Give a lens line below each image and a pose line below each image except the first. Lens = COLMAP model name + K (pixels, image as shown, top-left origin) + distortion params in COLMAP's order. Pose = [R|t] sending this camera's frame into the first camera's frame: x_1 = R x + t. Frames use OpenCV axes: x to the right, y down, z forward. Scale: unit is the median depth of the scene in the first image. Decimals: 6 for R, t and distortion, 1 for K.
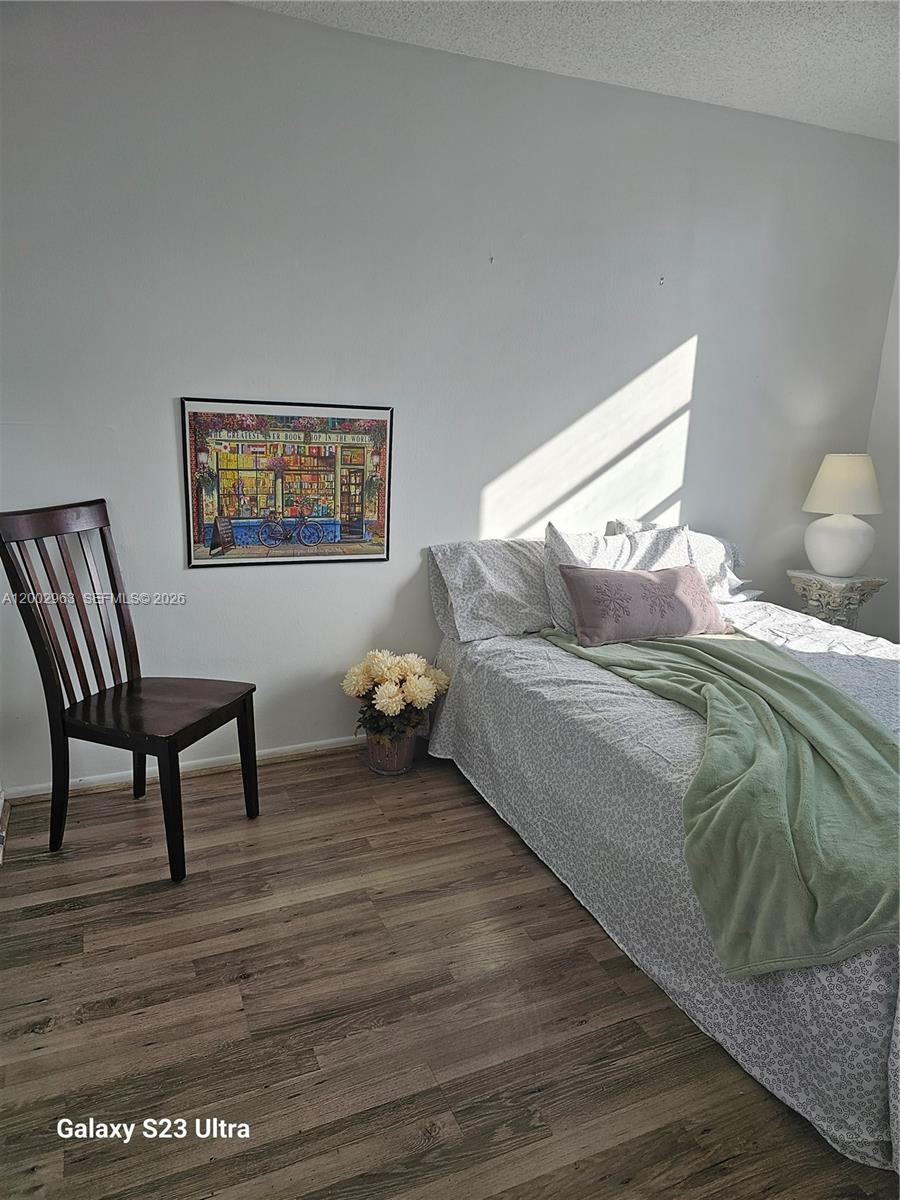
lens RADIAL K [[805.8, 0, 449.7], [0, 805.8, 605.9], [0, 0, 1]] dist [0.093123, -0.091878]
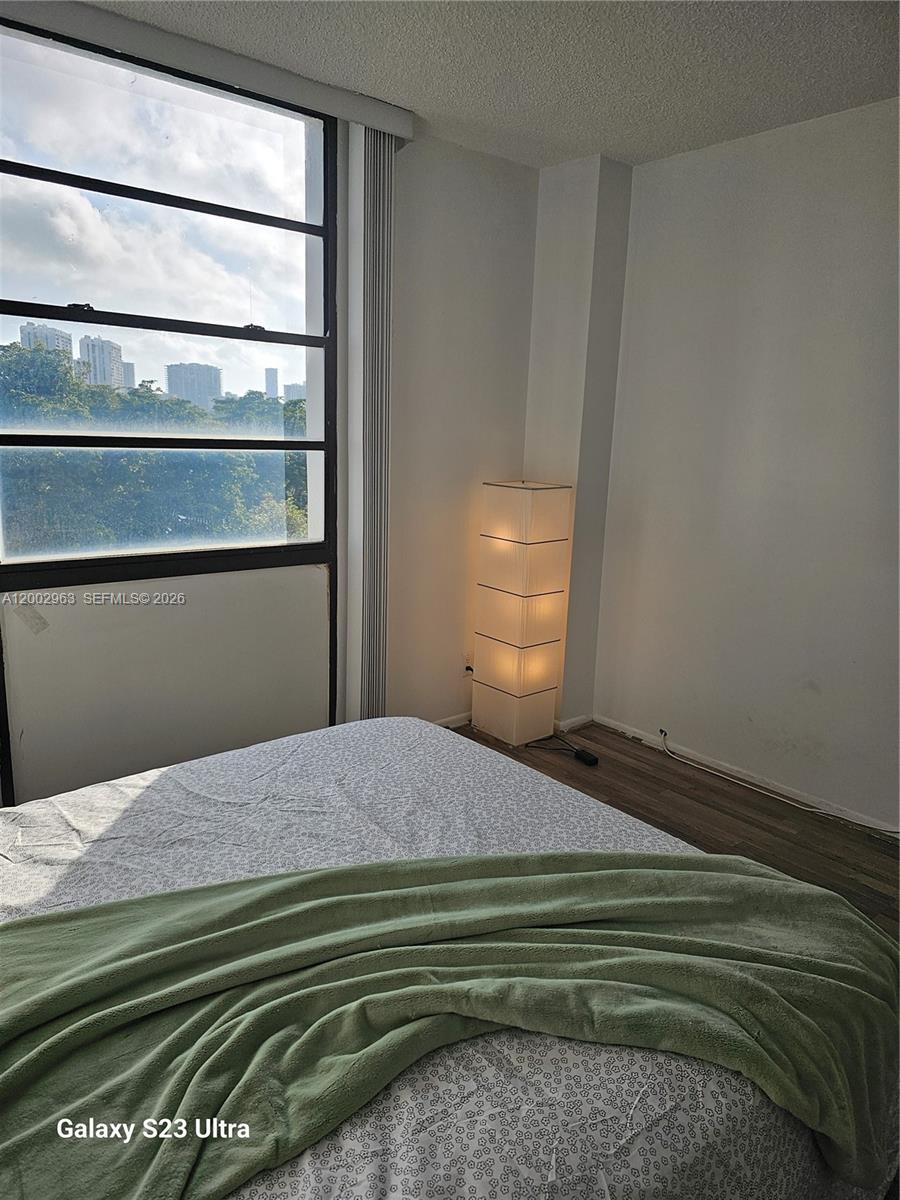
lens RADIAL K [[803.4, 0, 446.9], [0, 803.4, 601.1], [0, 0, 1]] dist [0.068059, -0.069608]
pose [[-0.265526, -0.236966, 0.934528, -0.085469], [0.212066, 0.931228, 0.296383, -0.226404], [-0.940492, 0.276879, -0.197012, 0.830902]]
